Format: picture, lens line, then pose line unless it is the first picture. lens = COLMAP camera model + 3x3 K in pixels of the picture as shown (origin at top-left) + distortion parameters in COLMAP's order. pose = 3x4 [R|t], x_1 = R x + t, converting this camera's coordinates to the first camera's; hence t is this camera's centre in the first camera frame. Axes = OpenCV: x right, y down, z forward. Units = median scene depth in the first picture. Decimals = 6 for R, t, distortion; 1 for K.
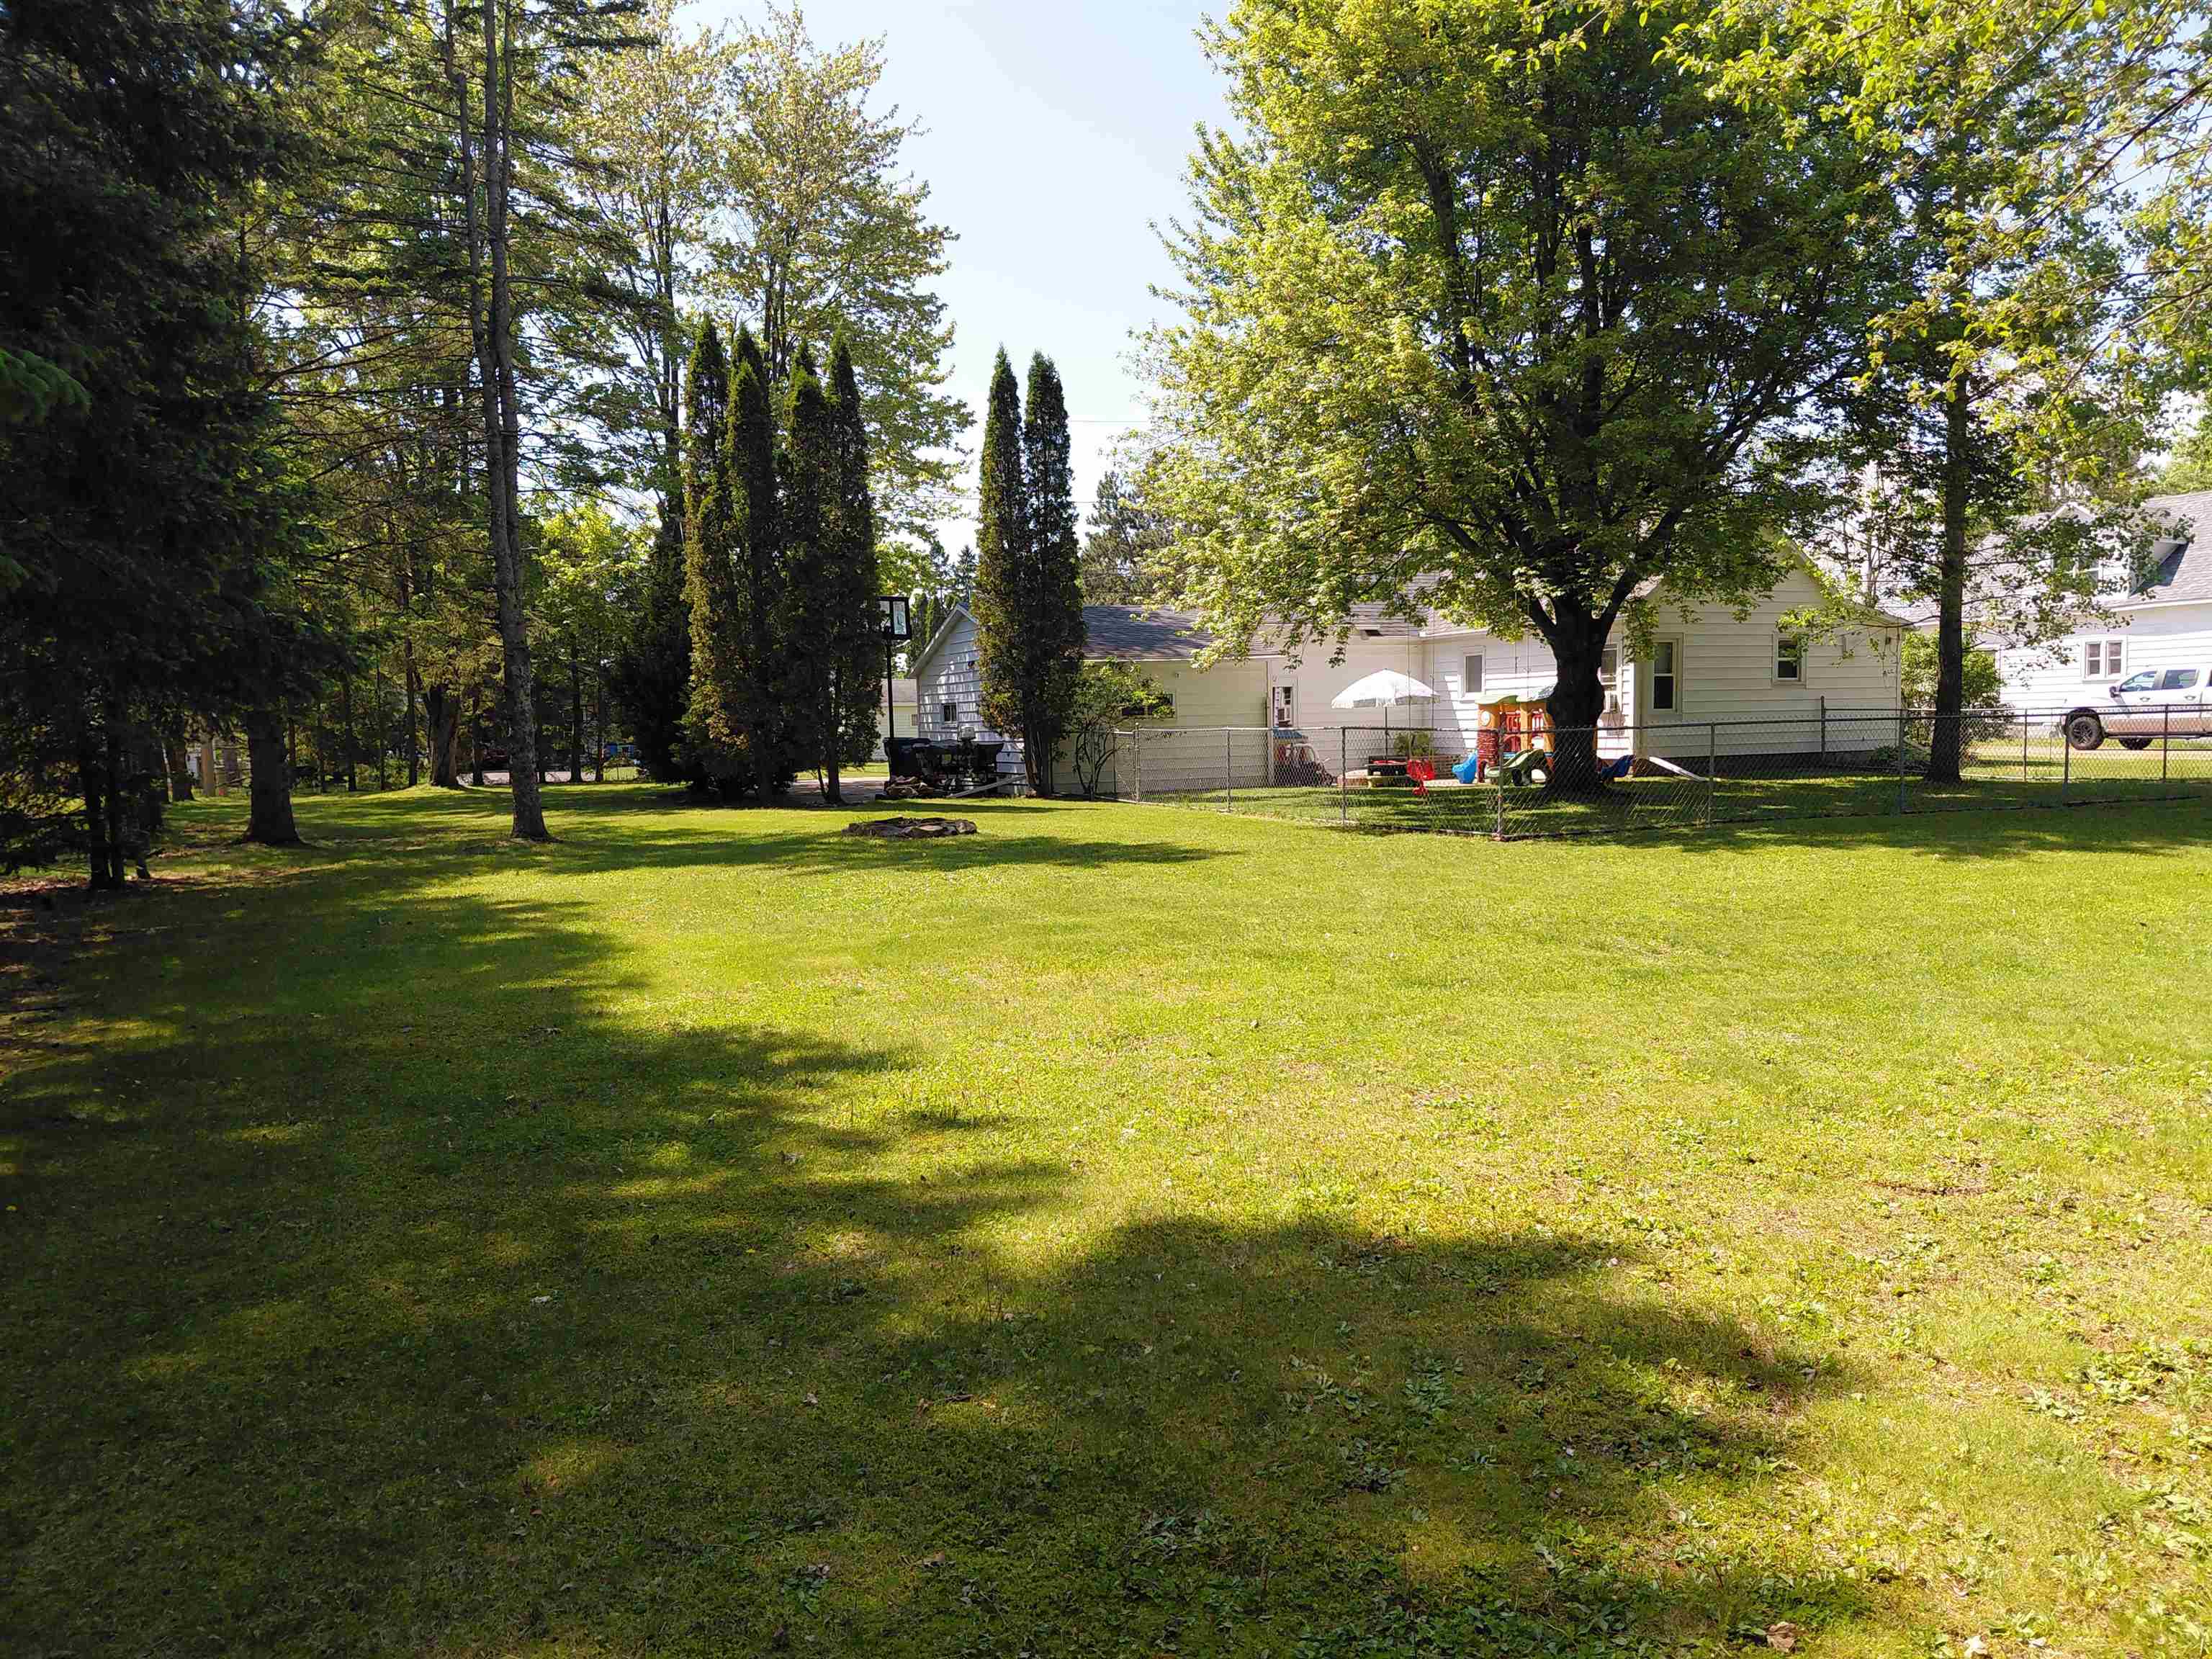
lens RADIAL K [[1577.2, 0, 1120.9], [0, 1577.2, 850.6], [0, 0, 1]] dist [0.126260, -0.250687]
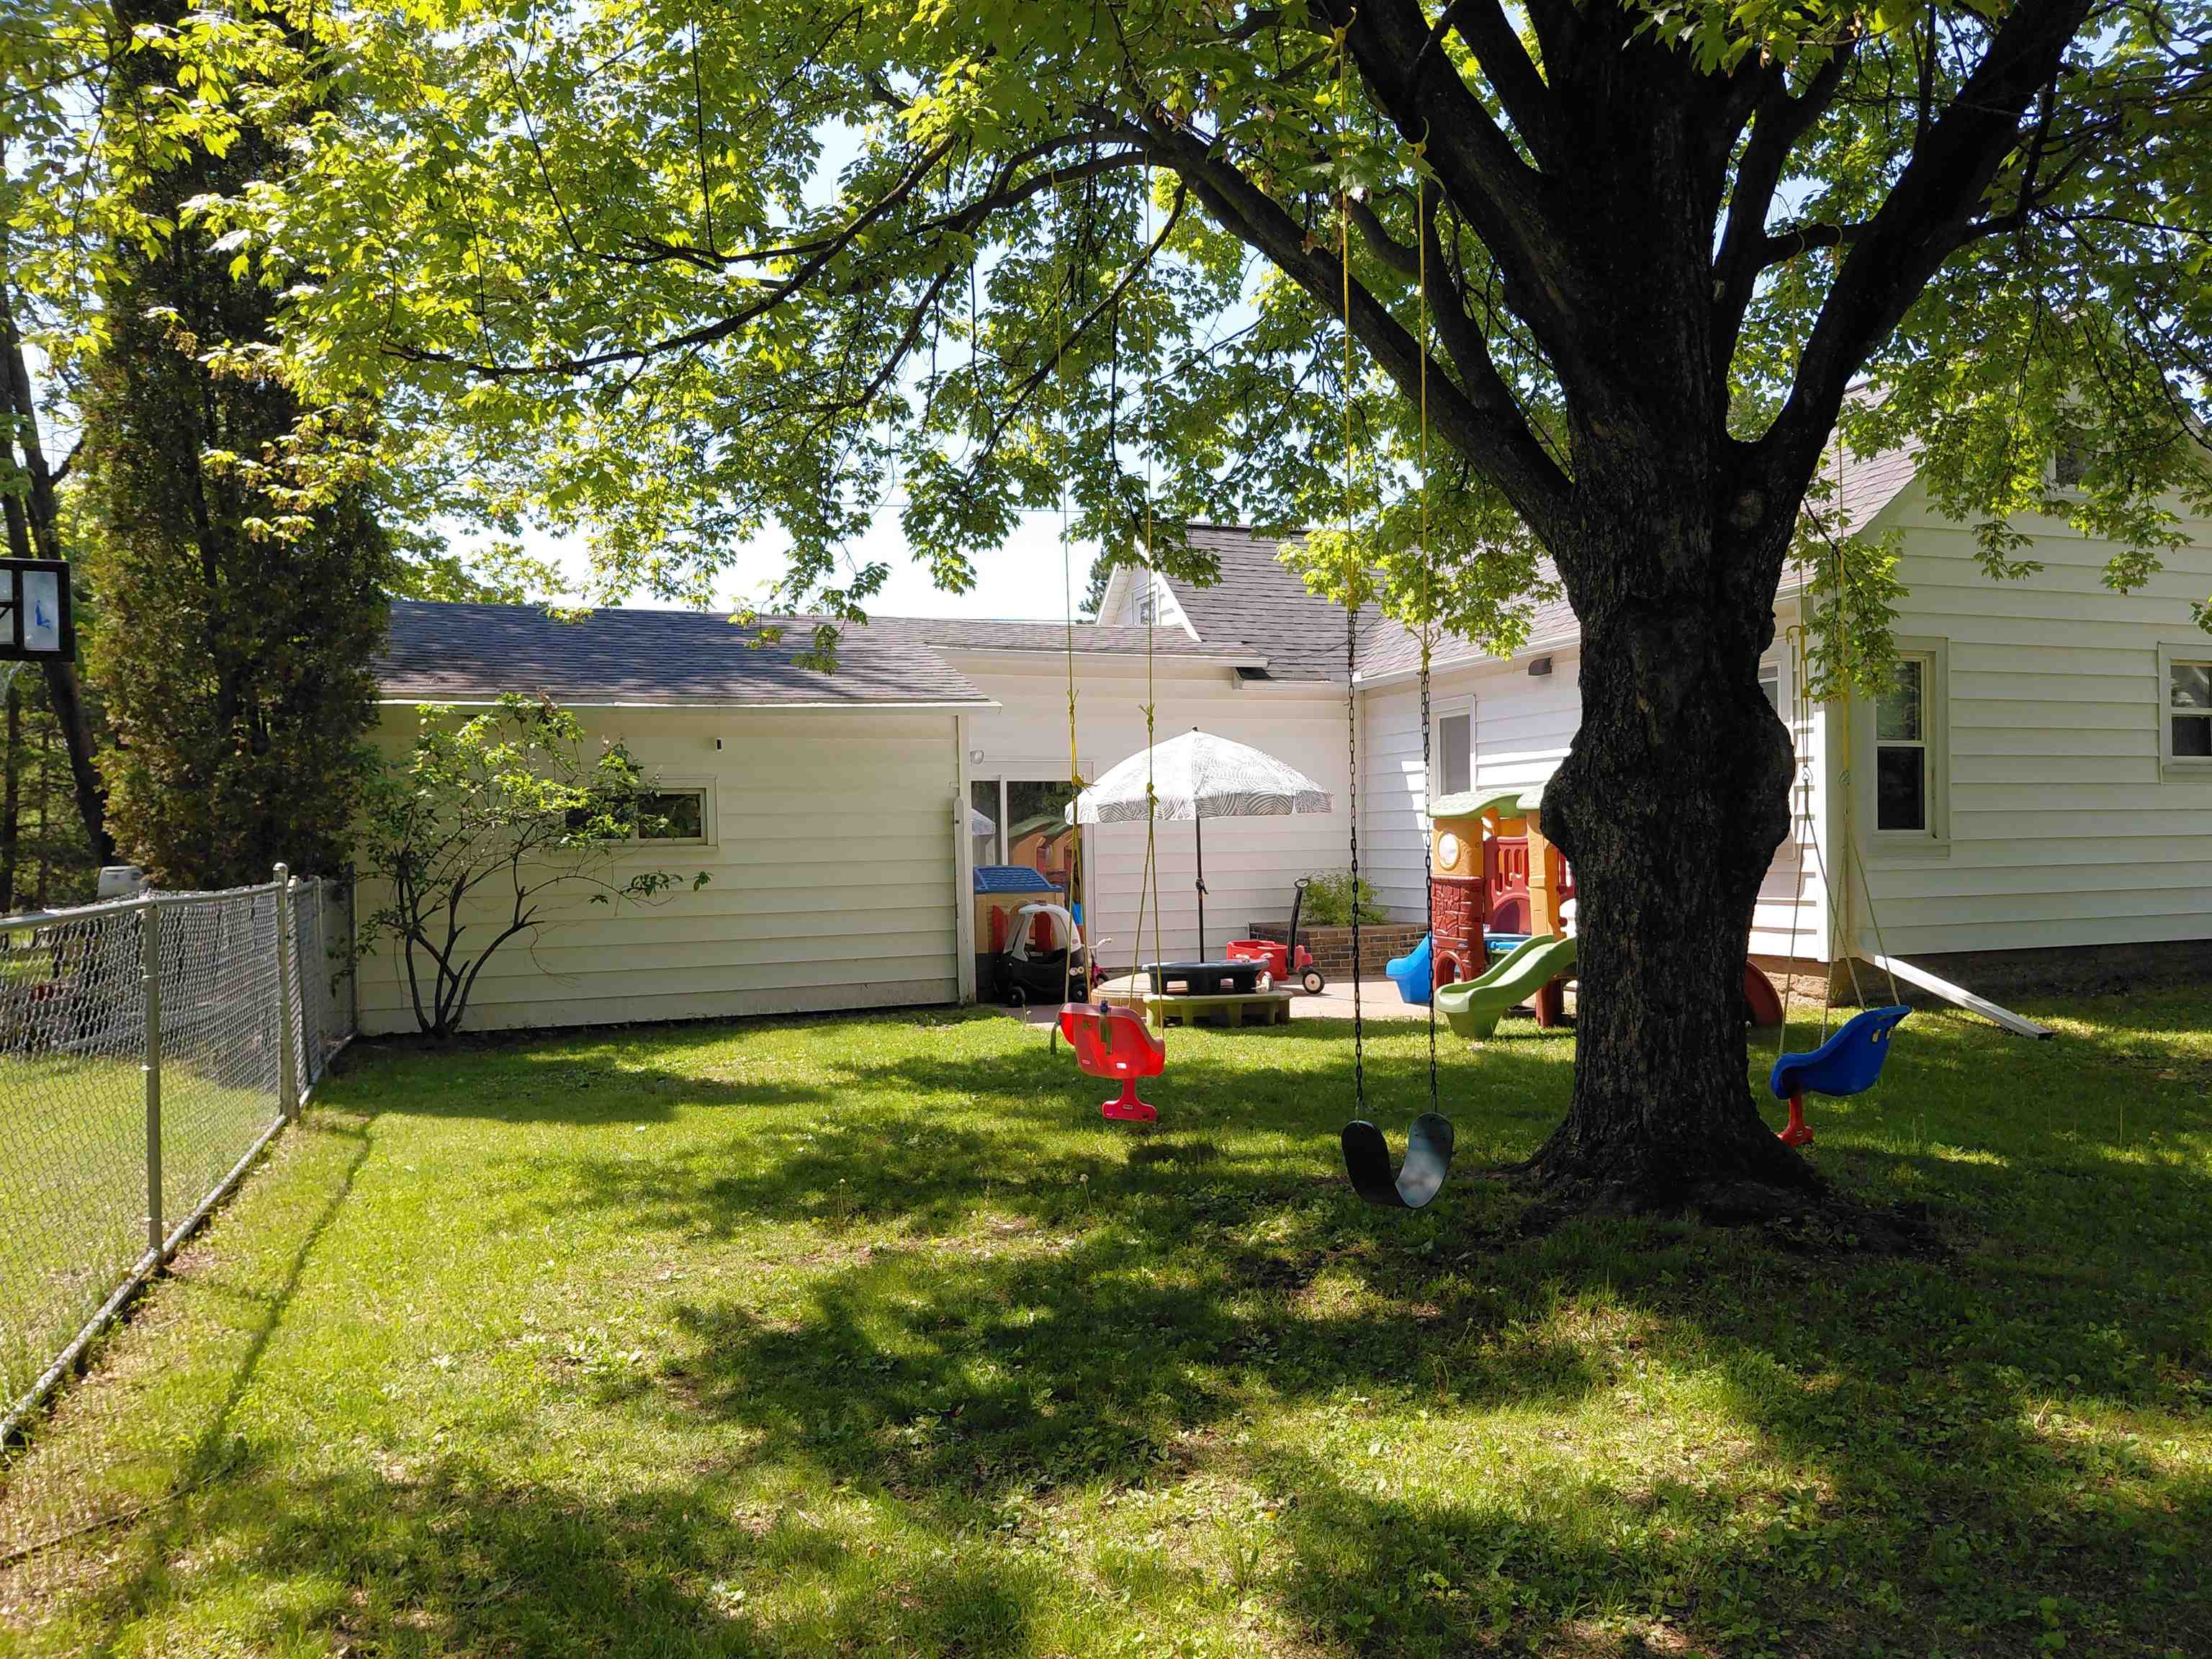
lens RADIAL K [[1577.2, 0, 1120.9], [0, 1577.2, 850.6], [0, 0, 1]] dist [0.126260, -0.250687]
pose [[0.998310, 0.003677, -0.057989, 0.176716], [-0.008115, 0.997038, -0.076487, -0.053733], [0.057536, 0.076828, 0.995383, 0.615319]]
